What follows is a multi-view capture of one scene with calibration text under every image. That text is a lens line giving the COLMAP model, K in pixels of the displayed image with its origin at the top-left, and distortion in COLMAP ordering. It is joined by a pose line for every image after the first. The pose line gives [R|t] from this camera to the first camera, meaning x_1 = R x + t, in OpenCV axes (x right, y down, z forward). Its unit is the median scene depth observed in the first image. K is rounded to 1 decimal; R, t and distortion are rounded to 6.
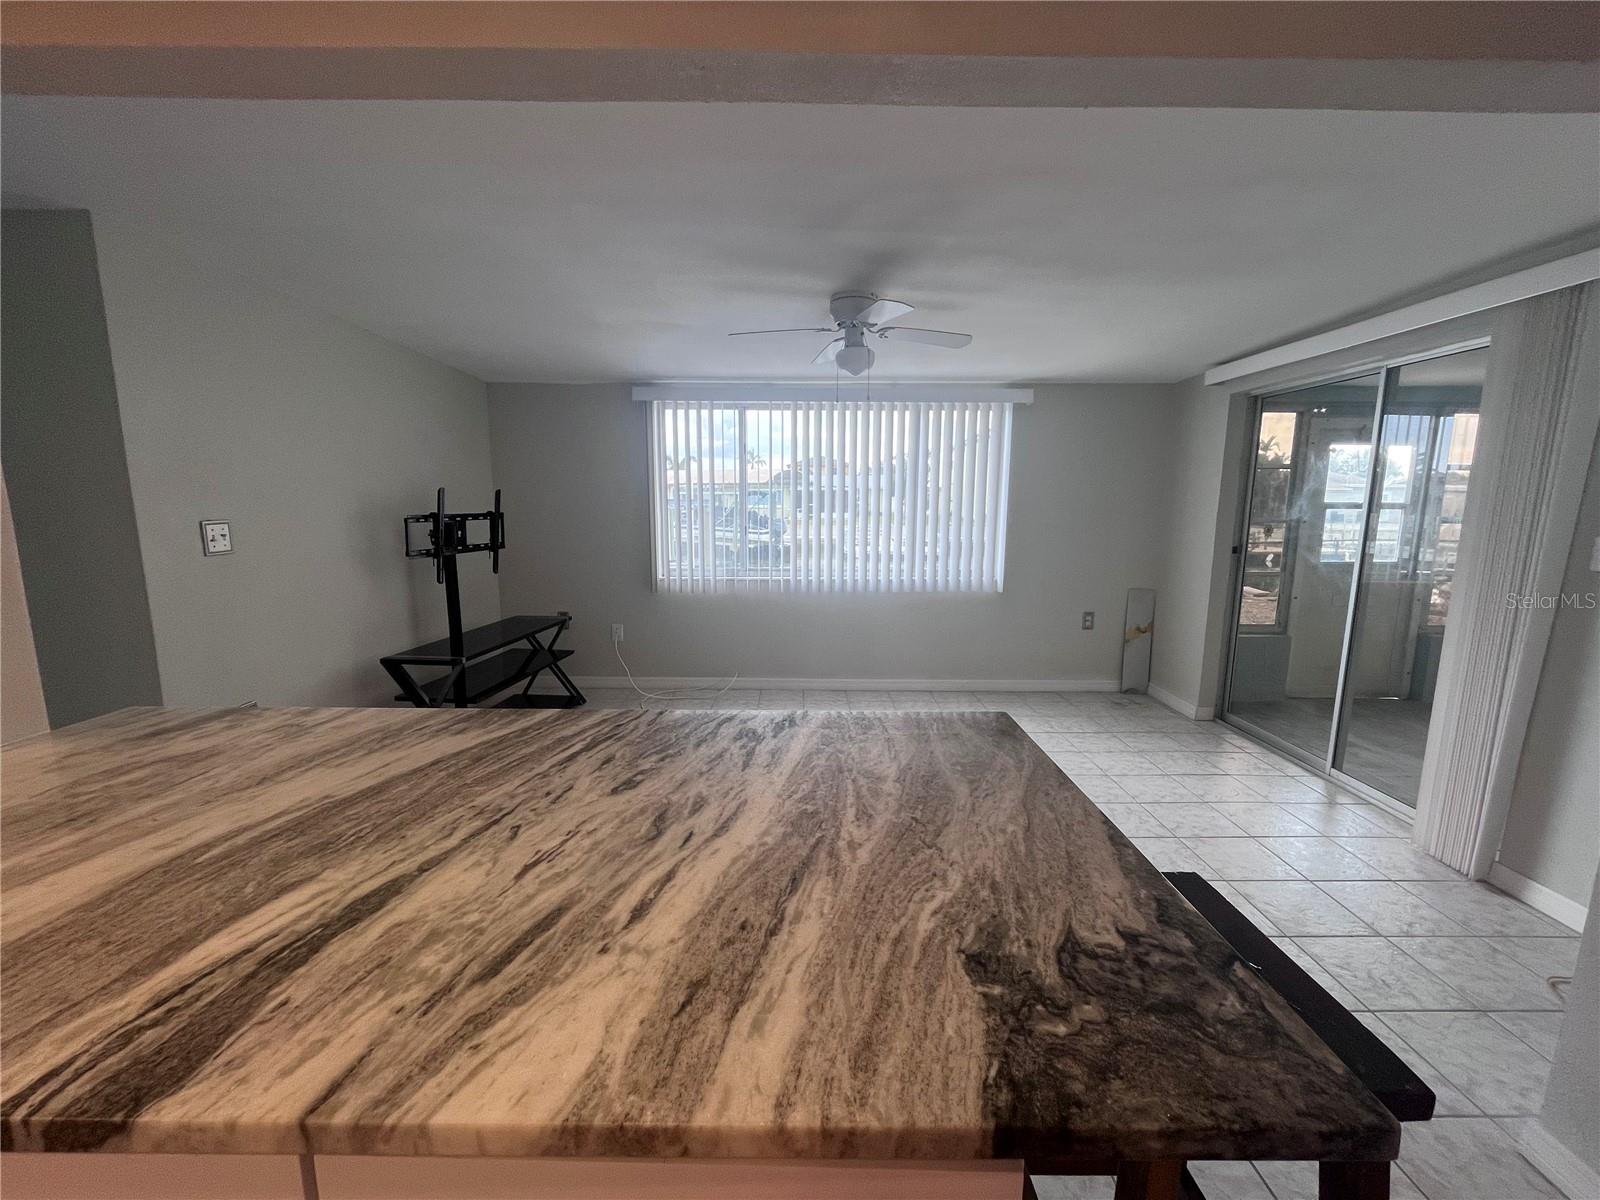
lens RADIAL K [[651.1, 0, 806.1], [0, 651.1, 598.8], [0, 0, 1]] dist [-0.003554, -0.000059]
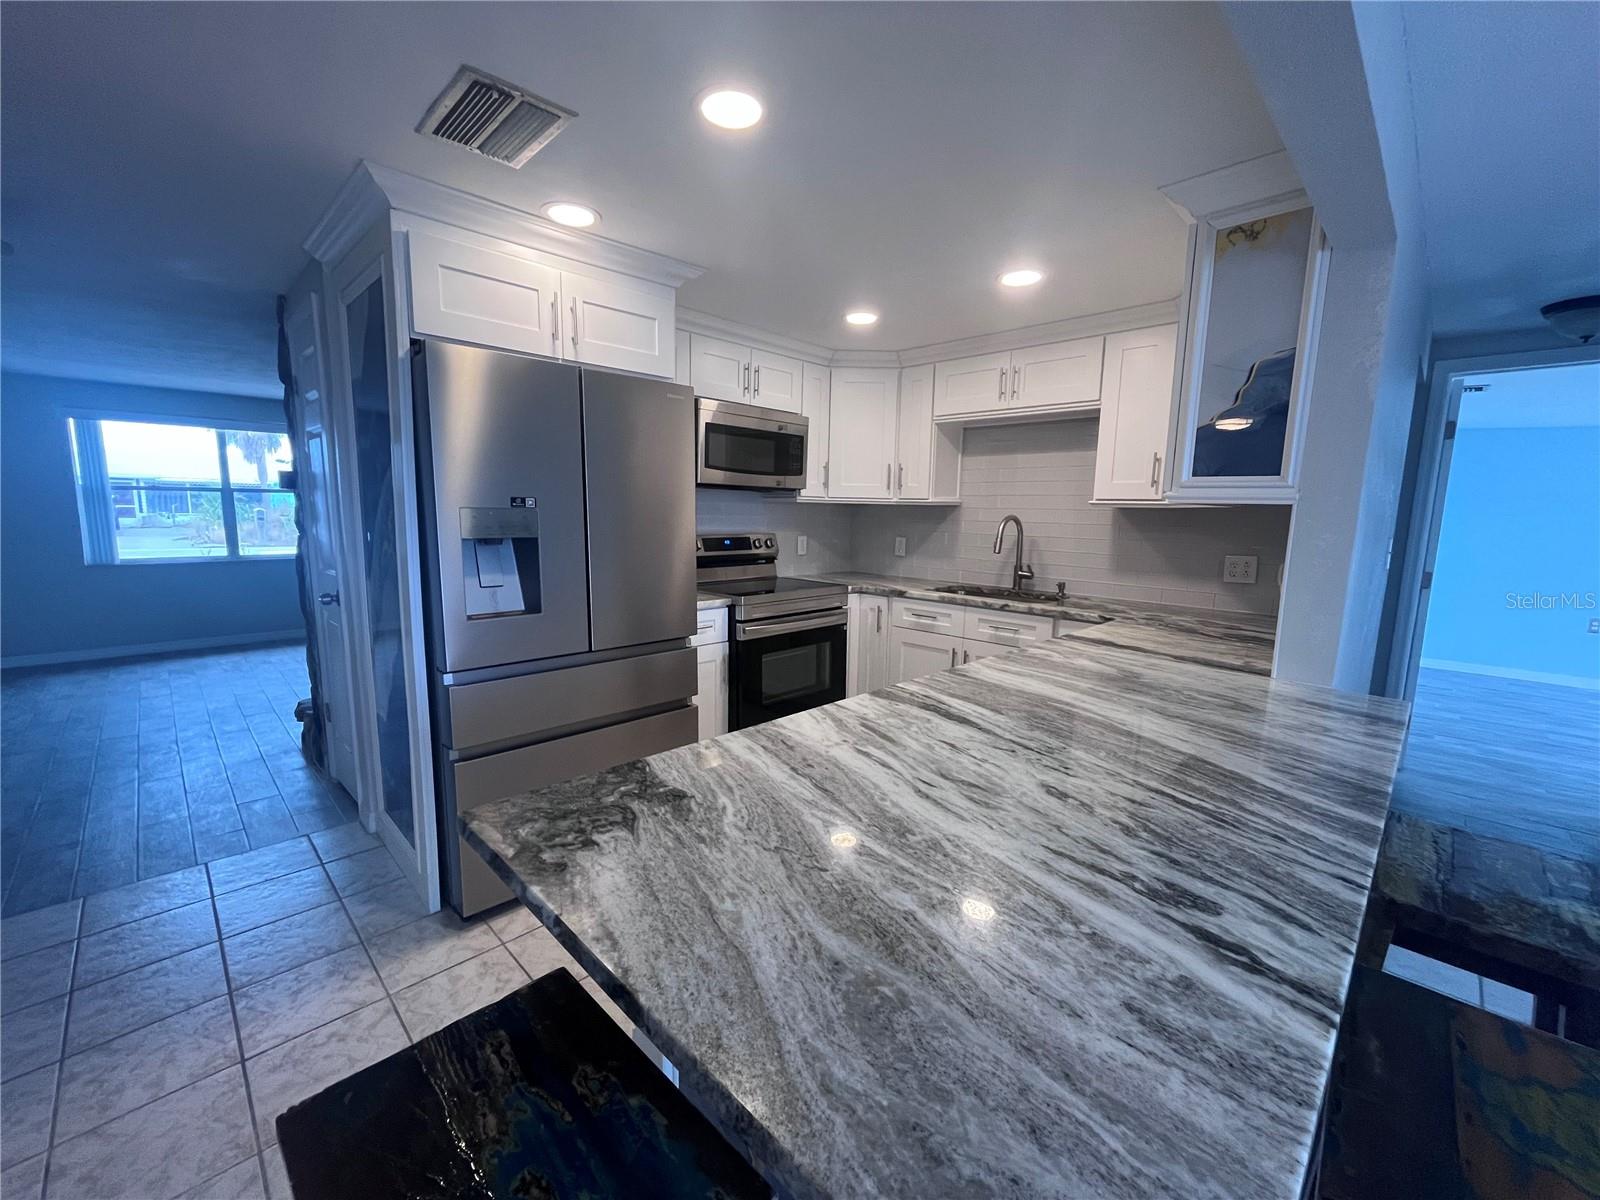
lens RADIAL K [[651.1, 0, 805.5], [0, 651.1, 601.4], [0, 0, 1]] dist [-0.003554, -0.000059]
pose [[-0.705751, 0.081350, -0.703774, 0.849131], [-0.130261, 0.961550, 0.241773, -0.239264], [0.696382, 0.262306, -0.668018, 1.625322]]
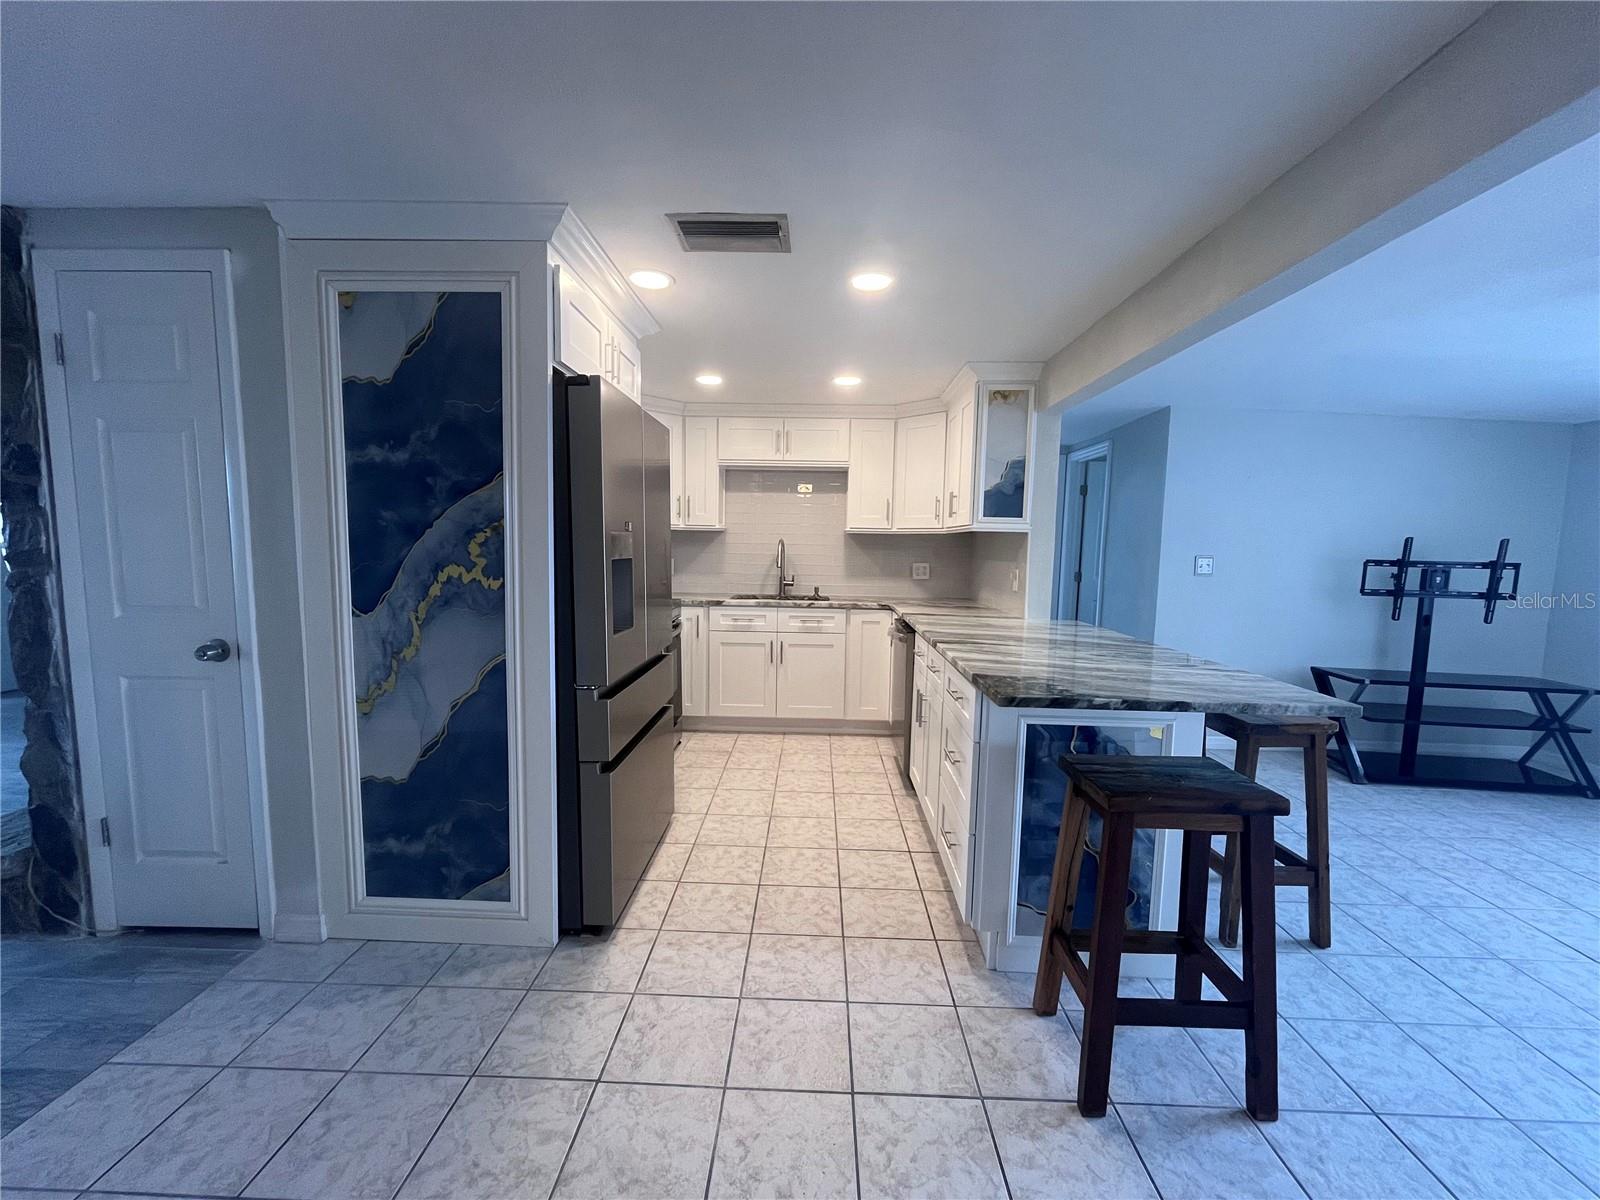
lens RADIAL K [[651.1, 0, 798.5], [0, 651.1, 603.8], [0, 0, 1]] dist [-0.003554, -0.000059]
pose [[-0.044909, 0.088715, -0.995044, 2.575487], [-0.168055, 0.981183, 0.095064, 0.066280], [0.984754, 0.171491, -0.029155, -0.033255]]
